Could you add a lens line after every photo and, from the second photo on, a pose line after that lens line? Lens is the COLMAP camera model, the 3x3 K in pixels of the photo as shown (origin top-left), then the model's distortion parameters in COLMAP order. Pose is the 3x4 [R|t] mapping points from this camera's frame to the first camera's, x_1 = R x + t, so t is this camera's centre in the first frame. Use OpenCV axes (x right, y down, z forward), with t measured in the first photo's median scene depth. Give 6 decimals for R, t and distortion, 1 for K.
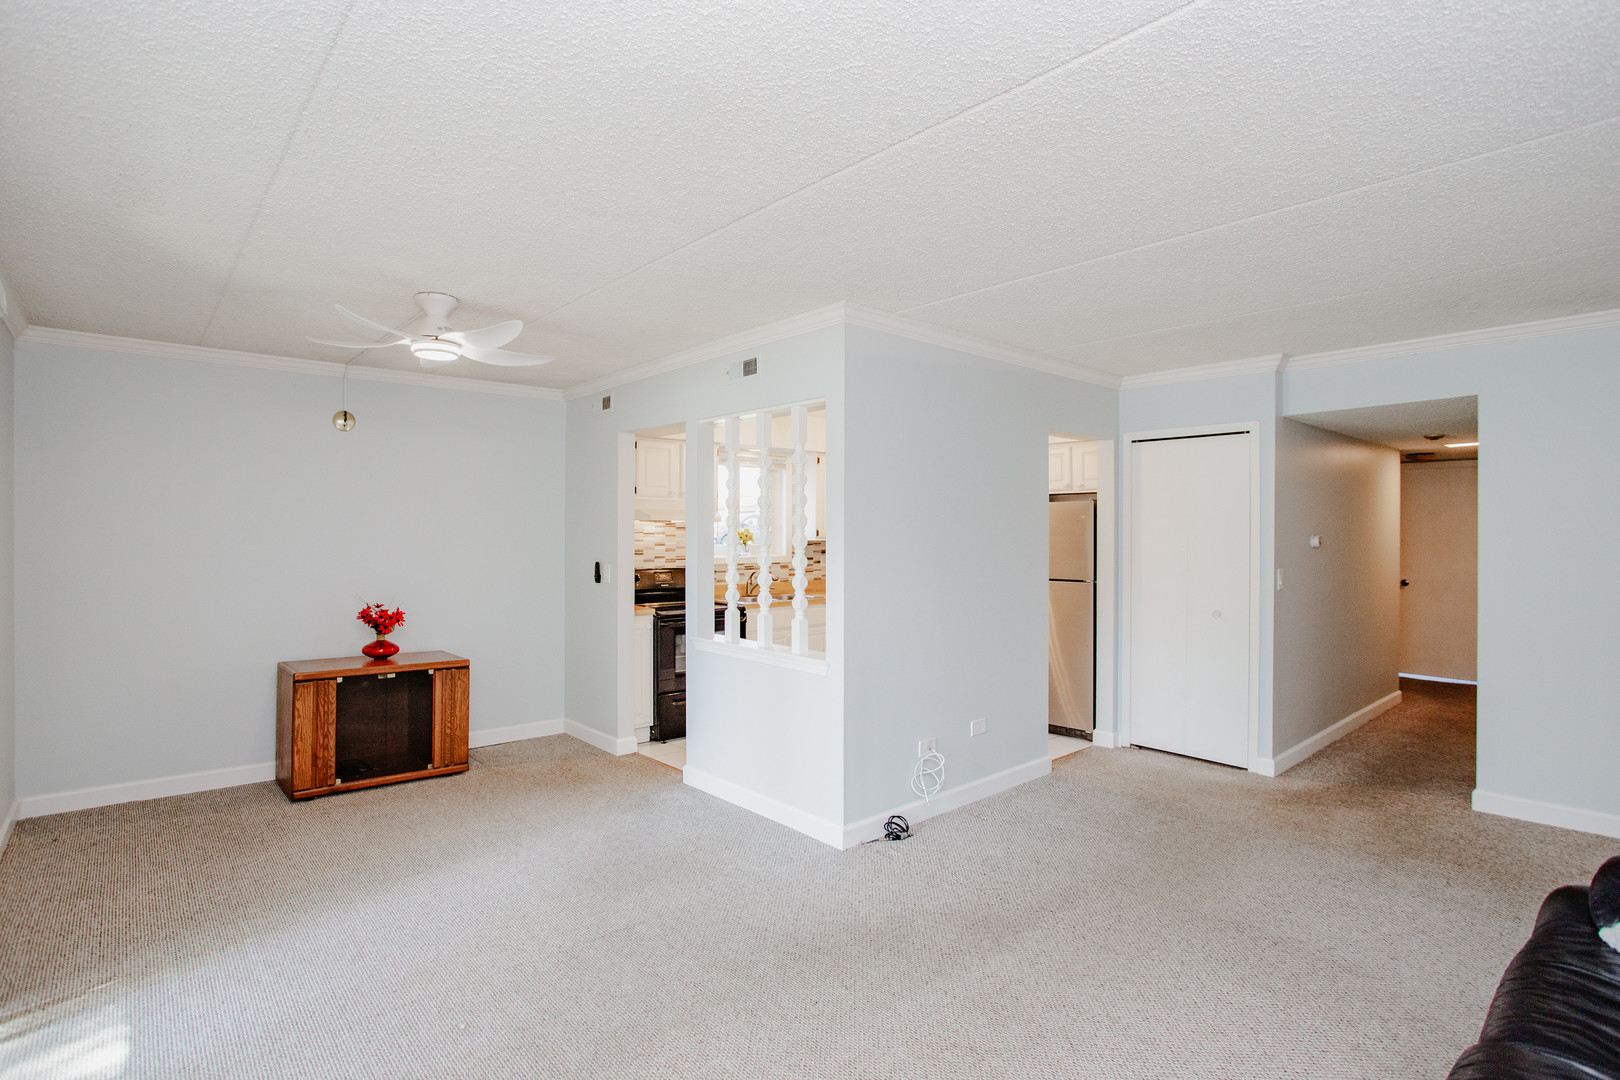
lens RADIAL K [[790.9, 0, 796.5], [0, 790.9, 538.2], [0, 0, 1]] dist [-0.044720, 0.024031]
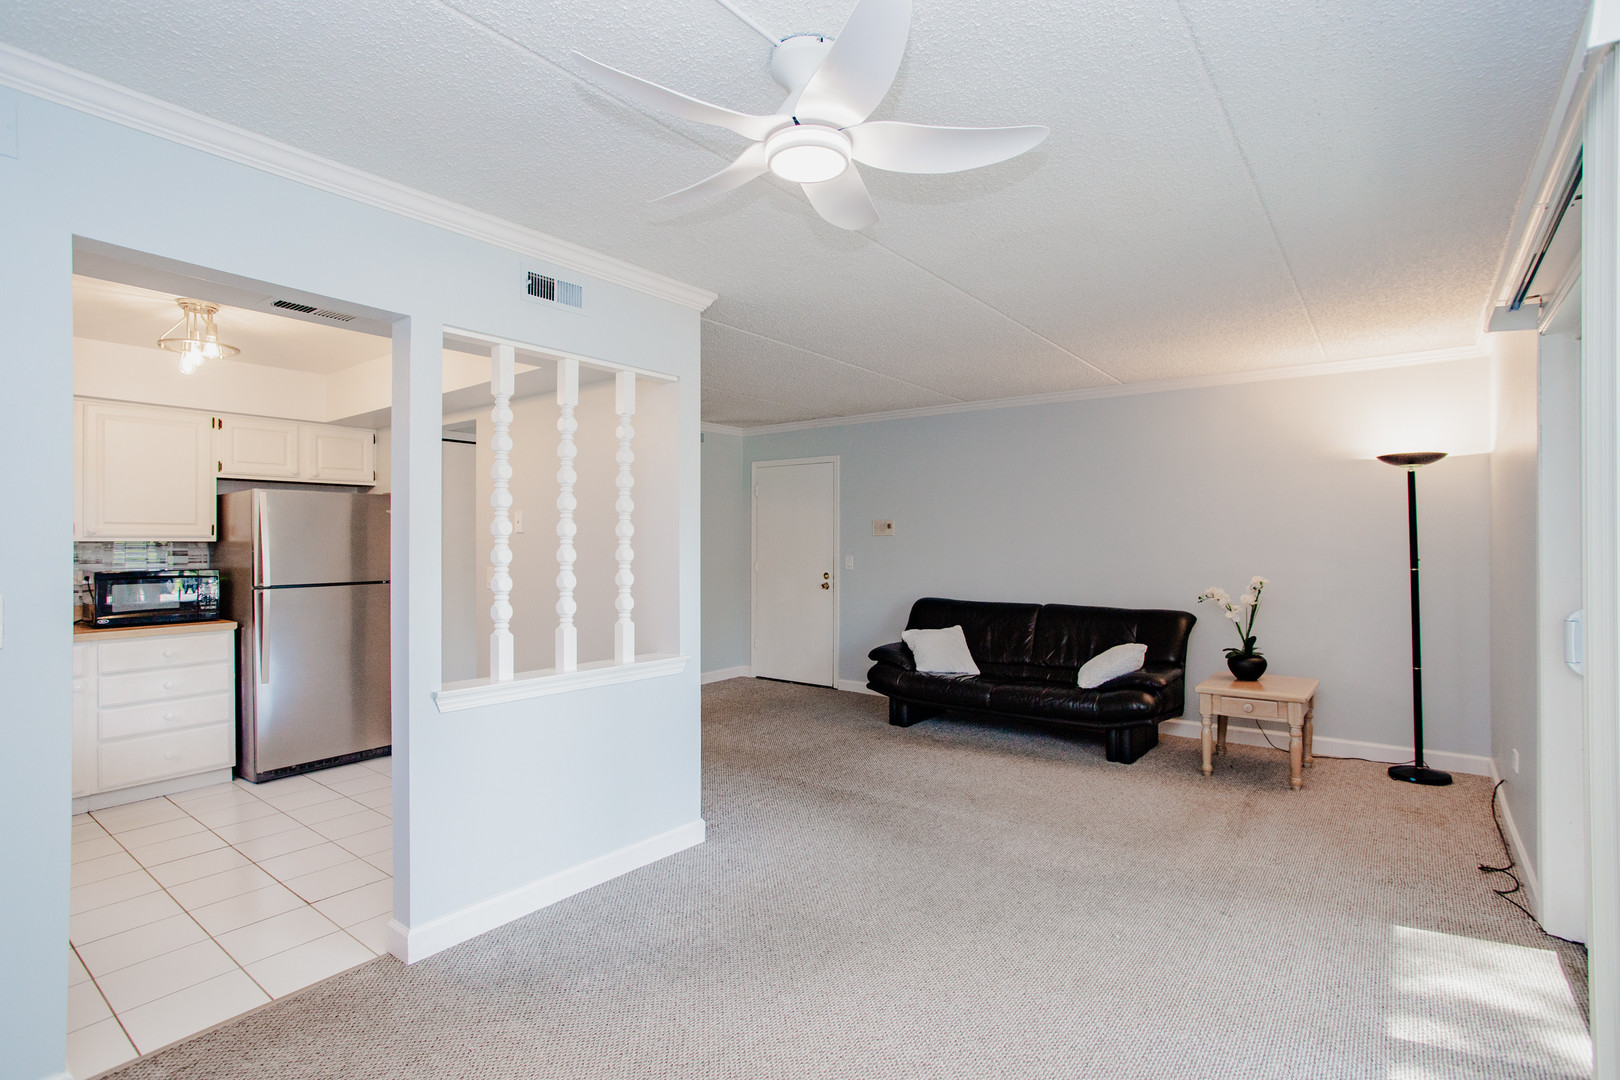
lens RADIAL K [[790.9, 0, 811.9], [0, 790.9, 539.3], [0, 0, 1]] dist [-0.044720, 0.024031]
pose [[-0.206107, 0.004166, 0.978521, -0.711032], [0.009257, 0.999954, -0.002307, 0.014254], [-0.978486, 0.008583, -0.206136, 0.801568]]
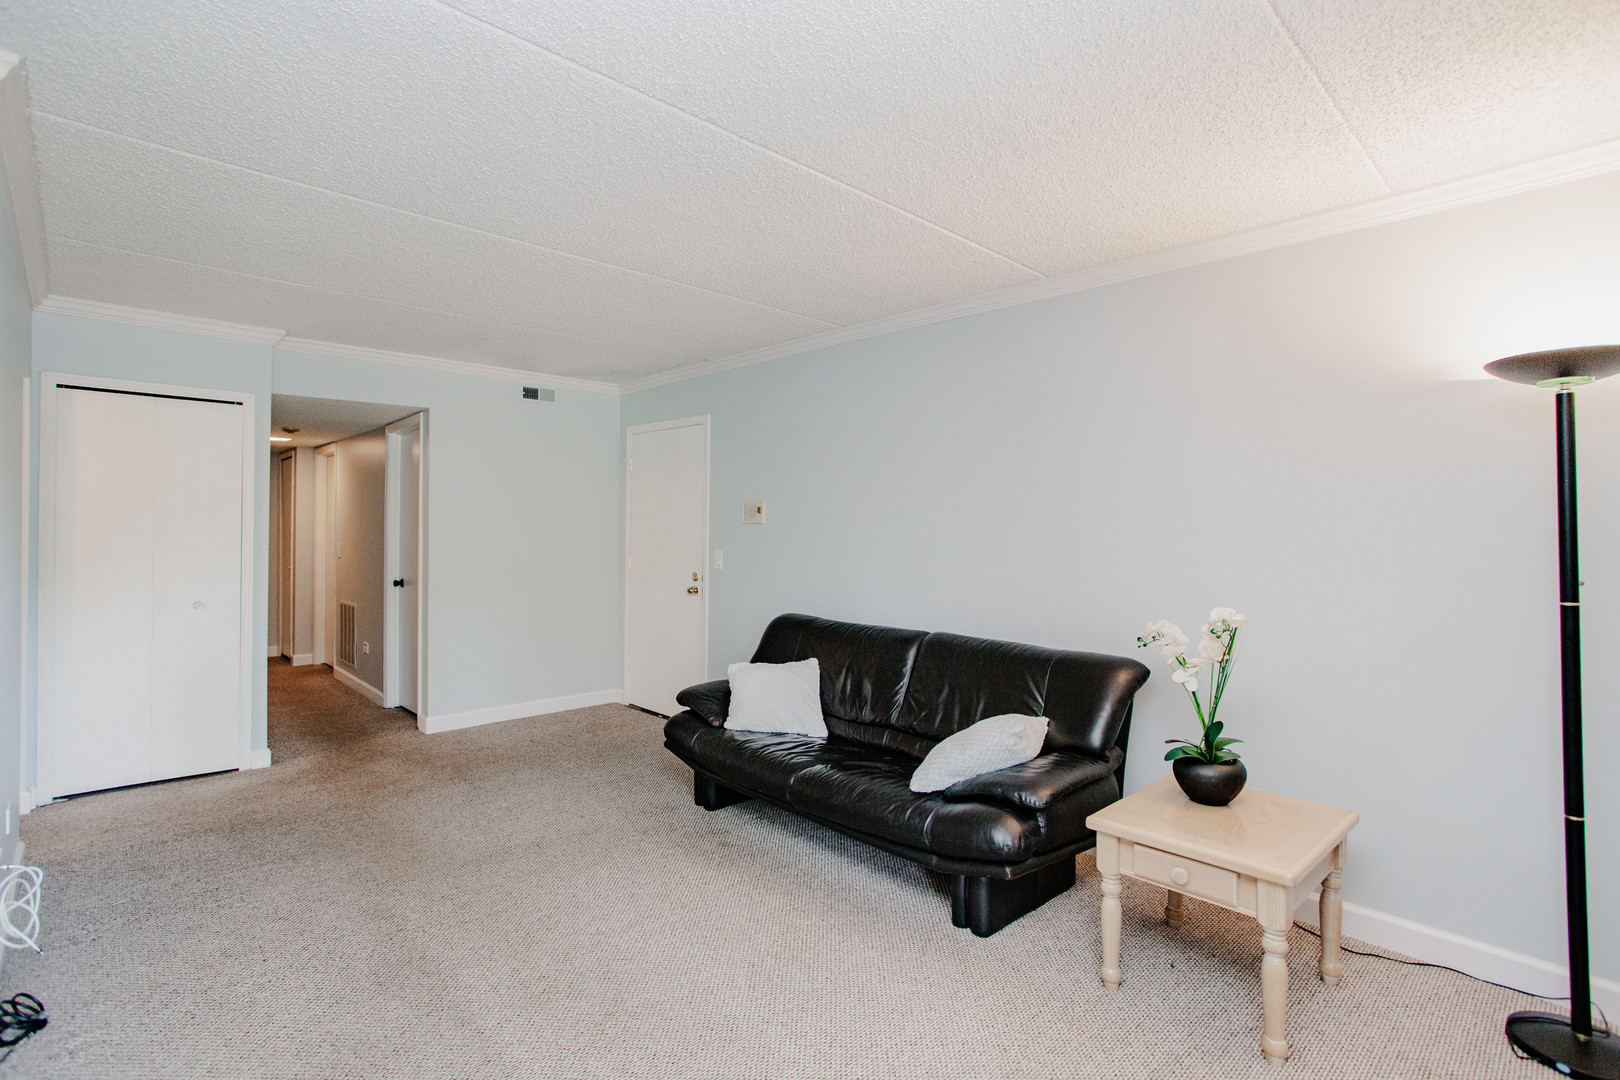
lens RADIAL K [[769.4, 0, 831.8], [0, 769.4, 531.7], [0, 0, 1]] dist [-0.029758, 0.009829]
pose [[-0.053878, -0.001400, 0.998547, -0.366679], [-0.000719, 0.999999, 0.001363, 0.014587], [-0.998547, -0.000645, -0.053879, 0.362910]]
